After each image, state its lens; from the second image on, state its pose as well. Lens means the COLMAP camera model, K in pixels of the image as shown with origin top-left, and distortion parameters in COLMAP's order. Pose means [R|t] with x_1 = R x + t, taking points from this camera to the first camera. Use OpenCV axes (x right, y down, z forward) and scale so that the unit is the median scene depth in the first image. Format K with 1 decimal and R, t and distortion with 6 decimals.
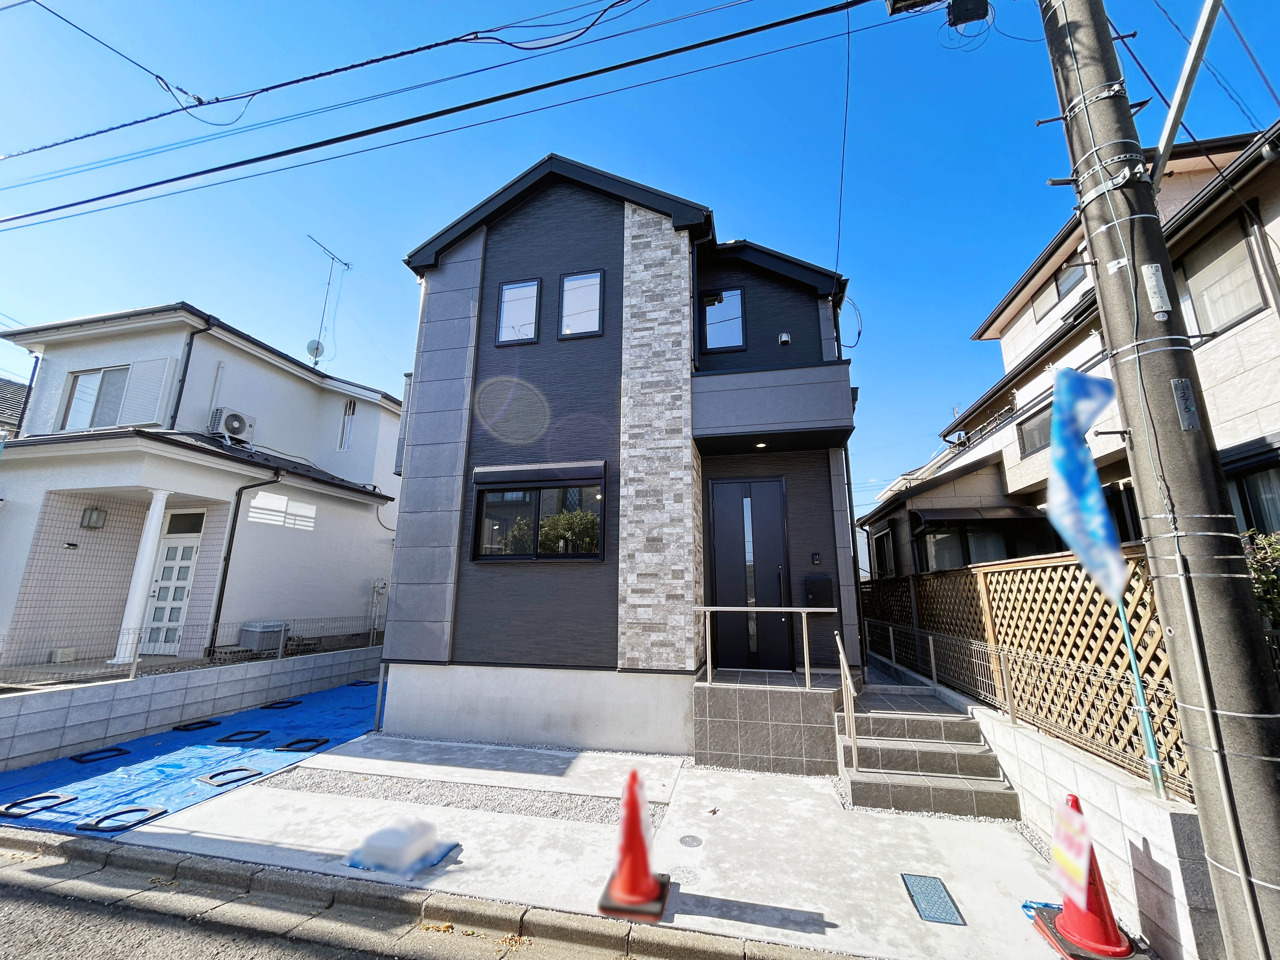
lens RADIAL K [[515.8, 0, 639.6], [0, 515.8, 478.0], [0, 0, 1]] dist [0.000861, 0.000524]
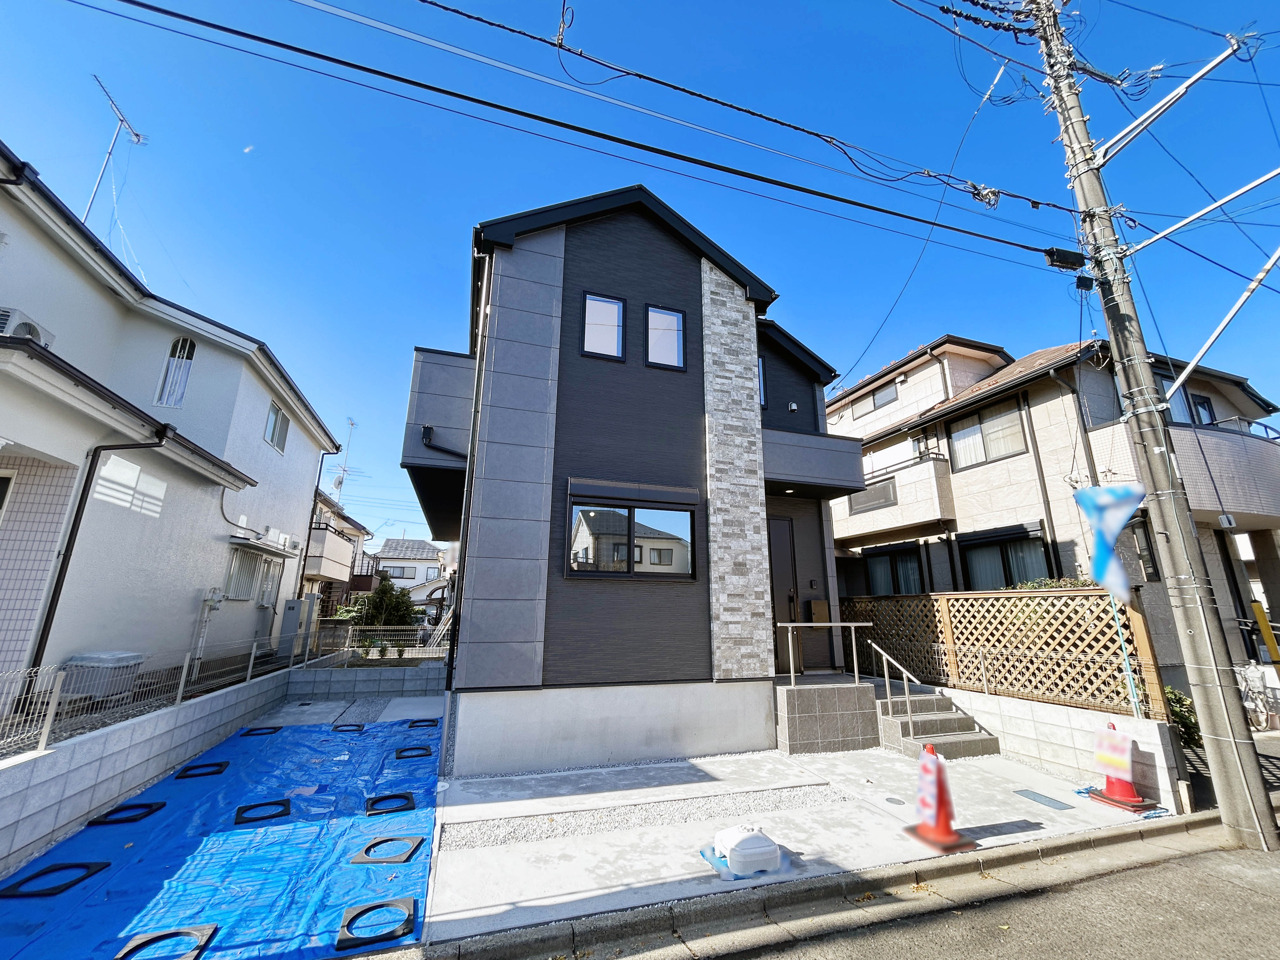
lens RADIAL K [[515.8, 0, 640.8], [0, 515.8, 478.9], [0, 0, 1]] dist [0.000861, 0.000524]
pose [[0.852979, 0.131516, 0.505104, -0.761690], [-0.117970, 0.991270, -0.058884, 0.024038], [-0.508438, -0.009360, 0.861047, 0.123487]]
